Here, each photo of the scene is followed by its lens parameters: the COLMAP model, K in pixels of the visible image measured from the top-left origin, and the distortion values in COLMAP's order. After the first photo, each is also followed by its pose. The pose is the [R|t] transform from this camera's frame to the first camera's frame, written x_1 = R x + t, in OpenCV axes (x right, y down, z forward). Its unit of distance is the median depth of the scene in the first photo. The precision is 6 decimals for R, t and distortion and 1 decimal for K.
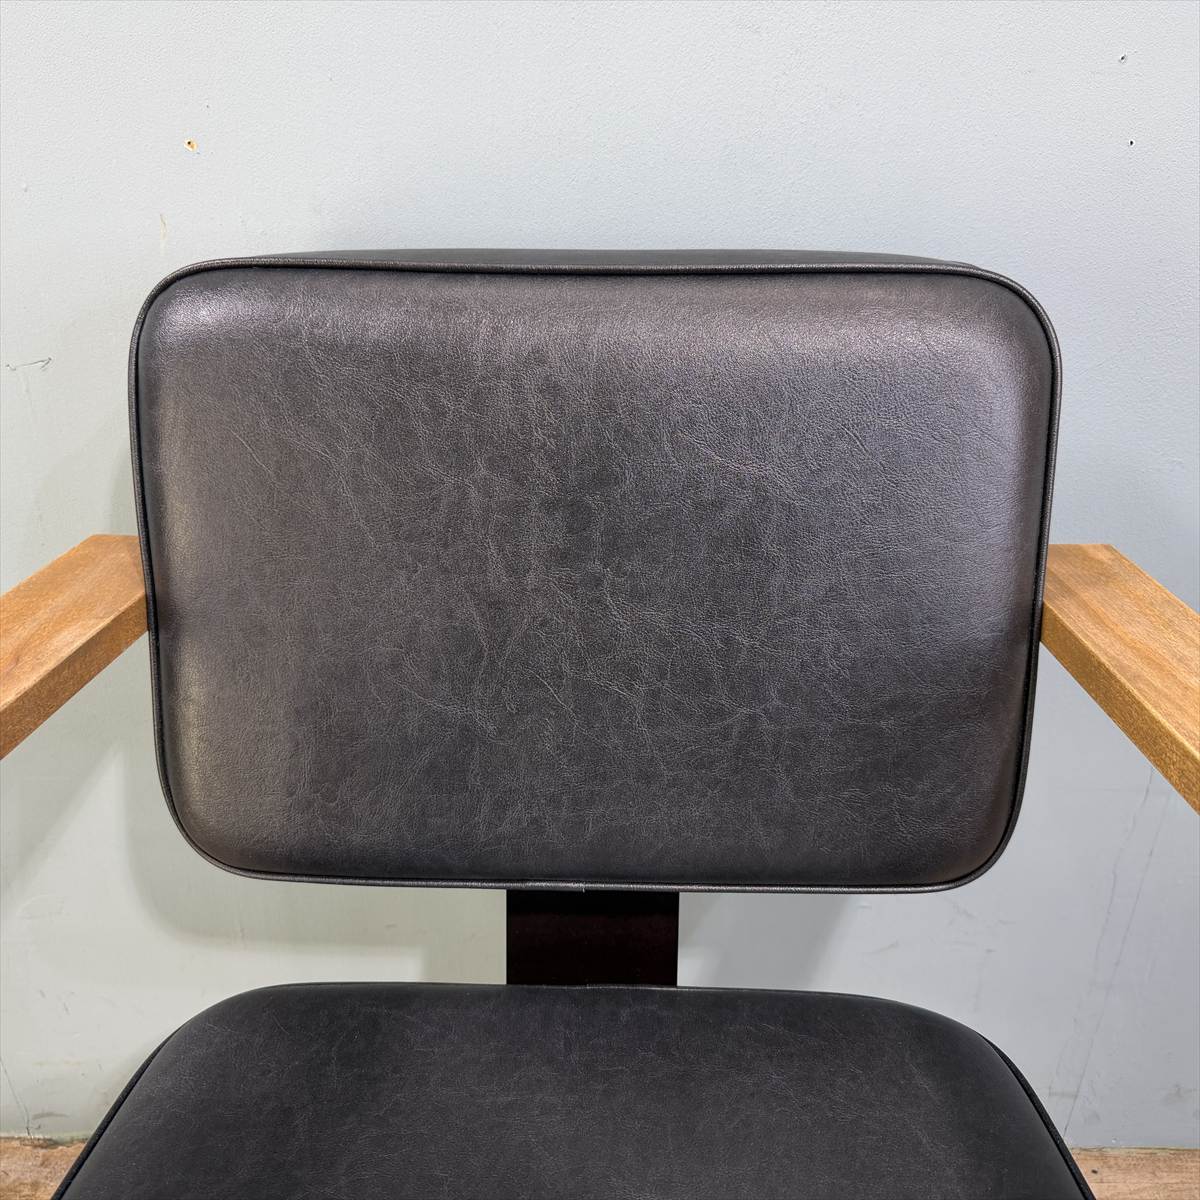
lens RADIAL K [[1118.0, 0, 596.7], [0, 1118.0, 602.5], [0, 0, 1]] dist [0.163692, -0.392728]
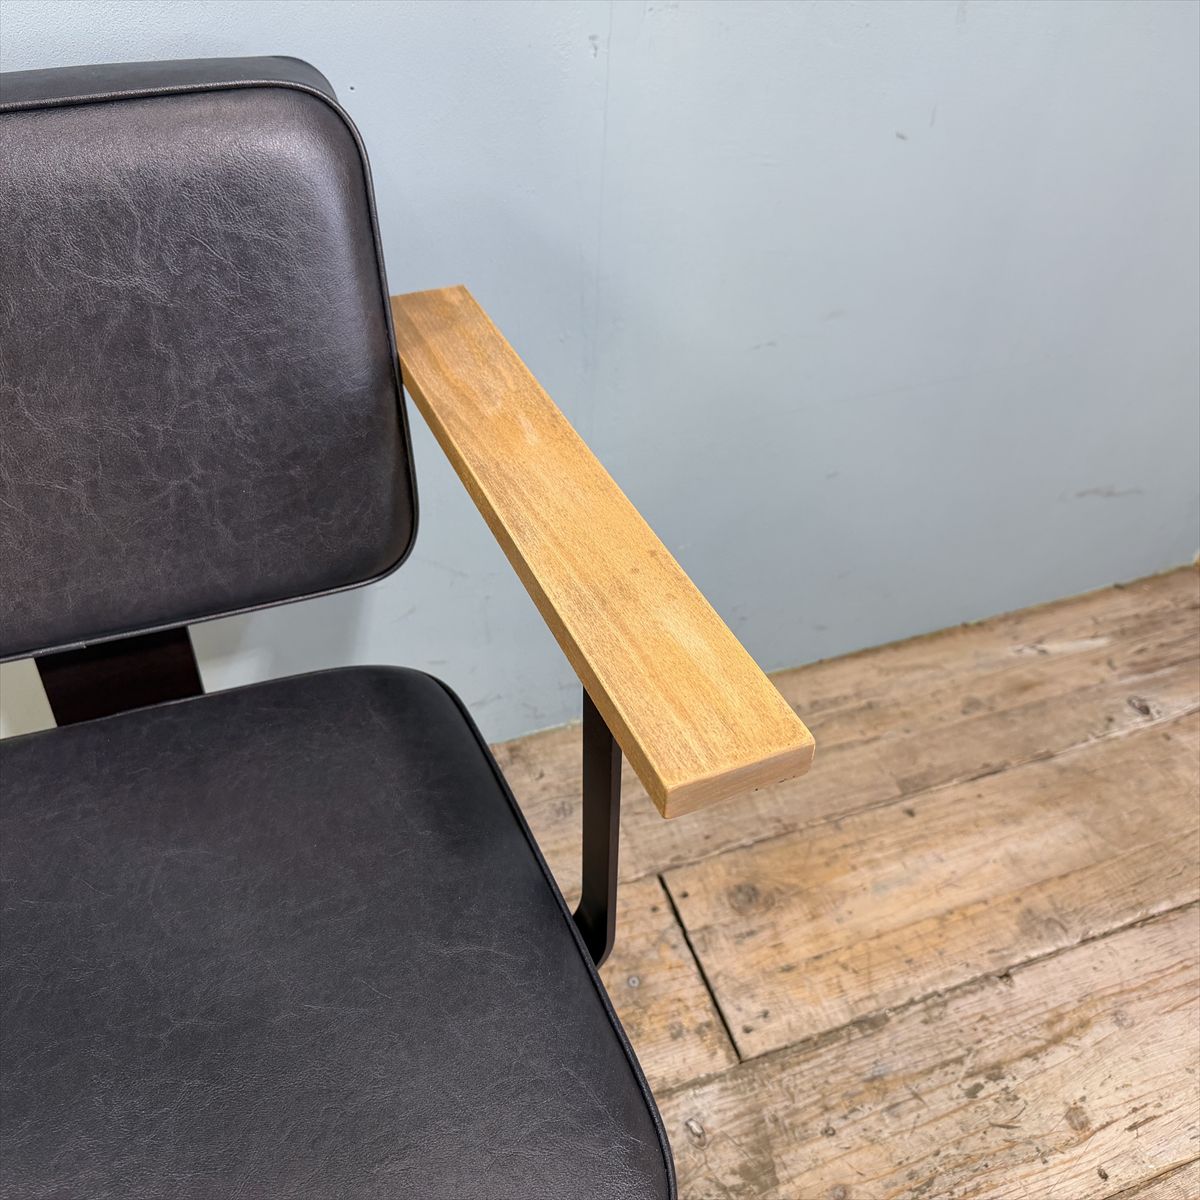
lens RADIAL K [[1136.8, 0, 593.1], [0, 1136.8, 610.8], [0, 0, 1]] dist [0.138056, -0.304230]
pose [[0.936594, -0.224091, 0.269396, 0.191194], [0.133120, 0.938693, 0.318017, -0.111772], [-0.324145, -0.261991, 0.909005, -0.319980]]
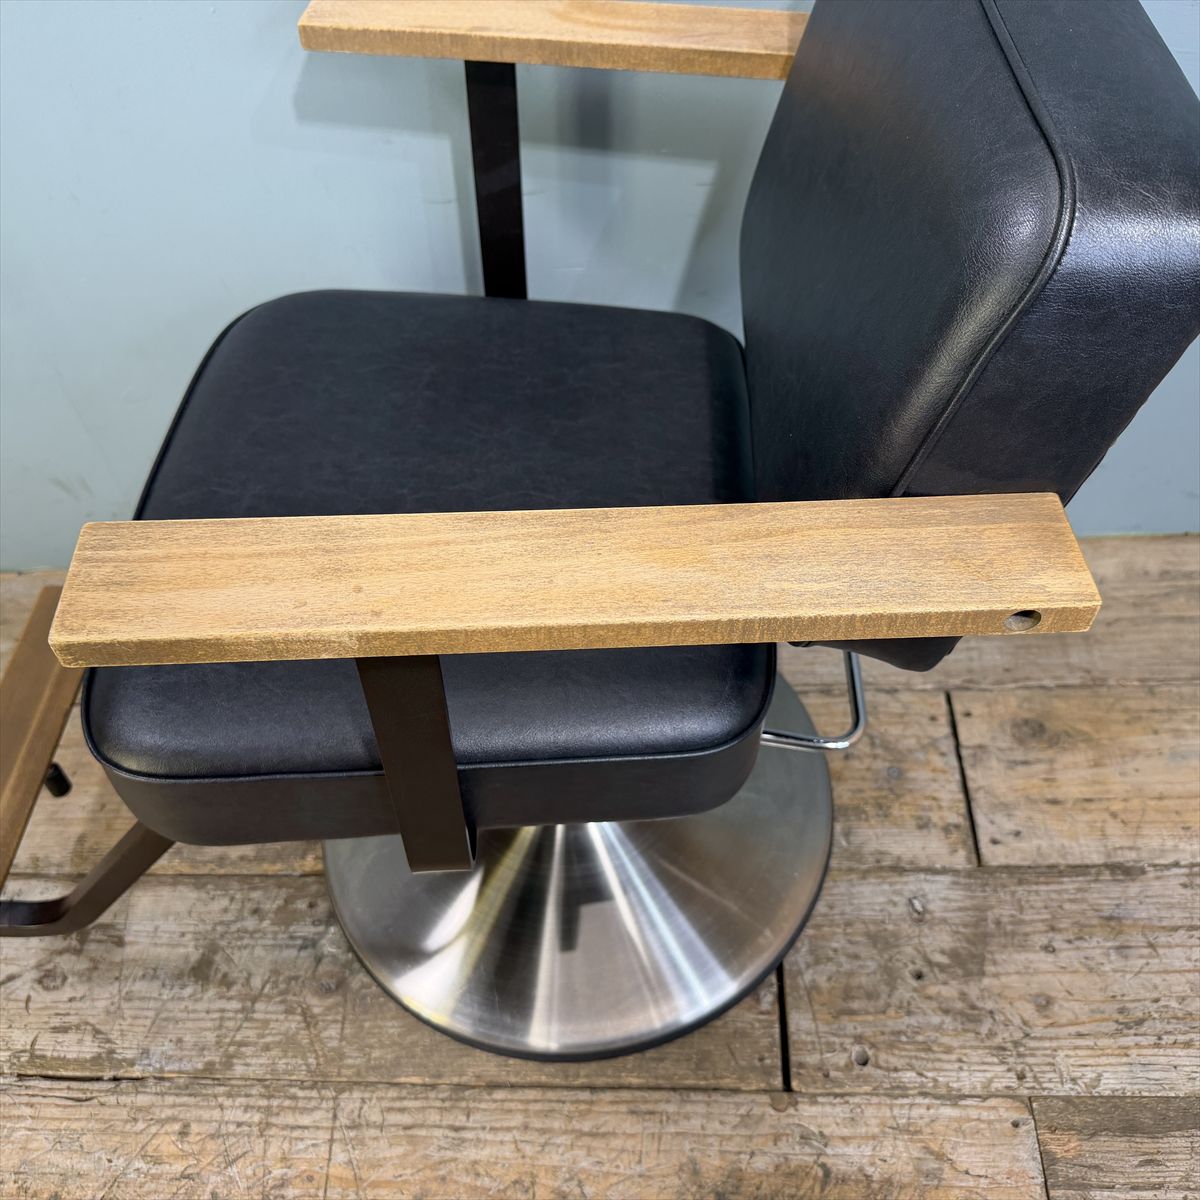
lens RADIAL K [[1164.3, 0, 593.4], [0, 1164.3, 600.1], [0, 0, 1]] dist [-0.018598, 0.009708]
pose [[0.995352, -0.035535, -0.089512, 0.309403], [0.065546, 0.930920, 0.359293, 0.054317], [0.070561, -0.363490, 0.928922, -0.607236]]
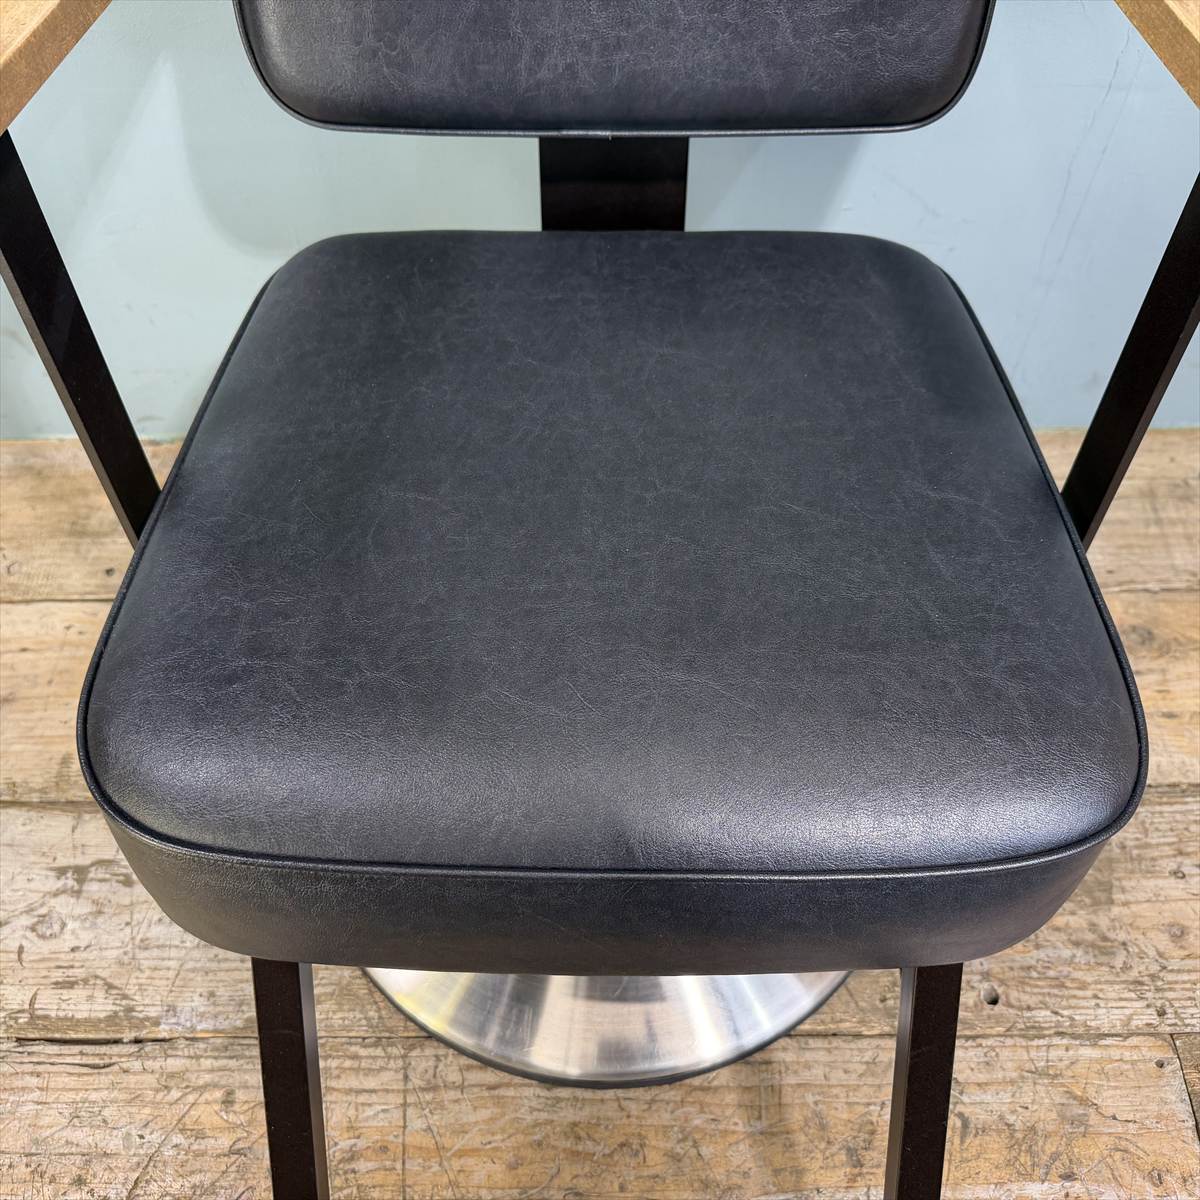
lens RADIAL K [[1153.8, 0, 600.4], [0, 1153.8, 614.3], [0, 0, 1]] dist [-0.011739, 0.000328]
pose [[0.999736, -0.019366, 0.012403, -0.050435], [0.011384, 0.885361, 0.464765, 0.149228], [-0.019982, -0.464501, 0.885347, -0.330053]]
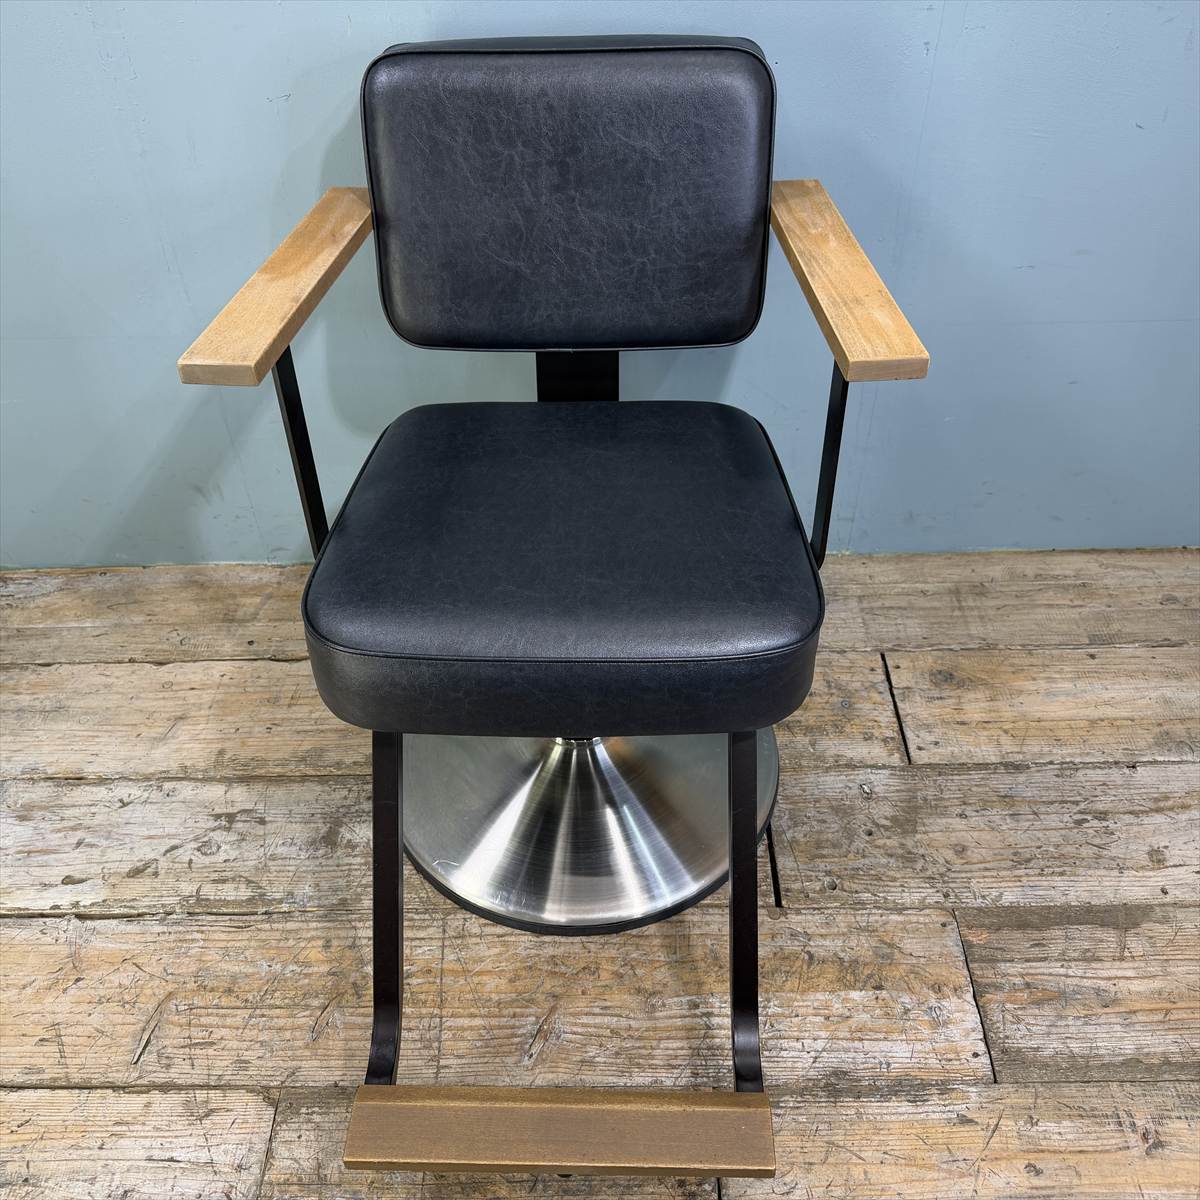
lens RADIAL K [[1136.8, 0, 593.1], [0, 1136.8, 610.8], [0, 0, 1]] dist [0.138056, -0.304230]
pose [[0.999736, -0.021824, -0.007140, 0.039700], [0.022921, 0.967242, 0.252820, 0.196506], [0.001388, -0.252917, 0.967487, -1.450980]]
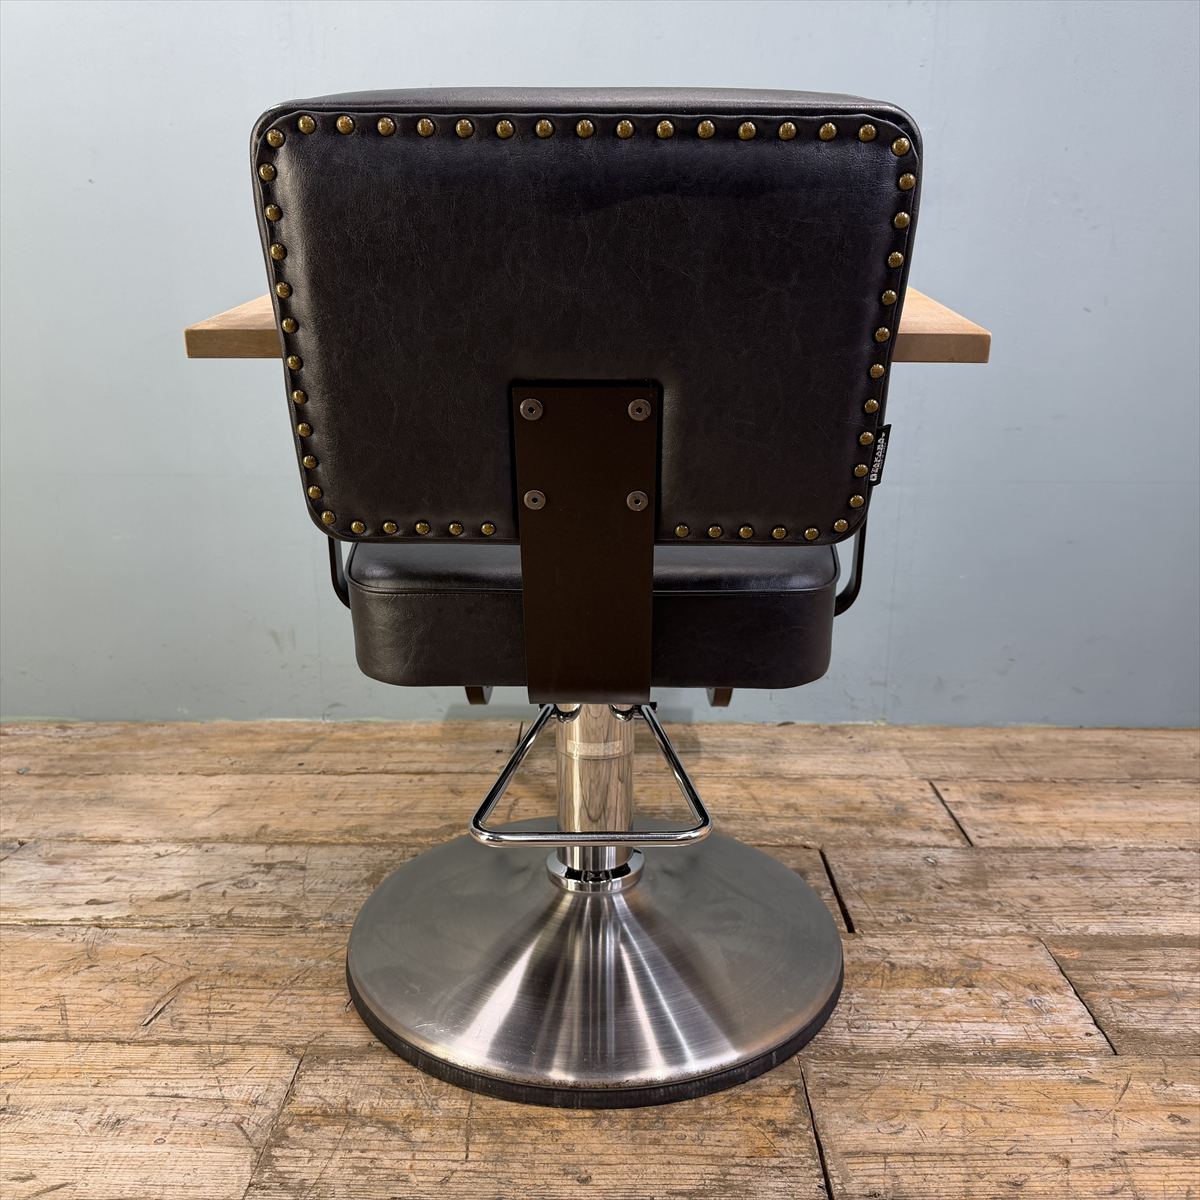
lens RADIAL K [[1155.0, 0, 589.9], [0, 1155.0, 598.3], [0, 0, 1]] dist [0.047879, -0.094539]
pose [[0.999964, 0.008469, 0.000894, -0.133615], [-0.007956, 0.966475, -0.256636, 1.460220], [-0.003038, 0.256619, 0.966508, -1.649126]]
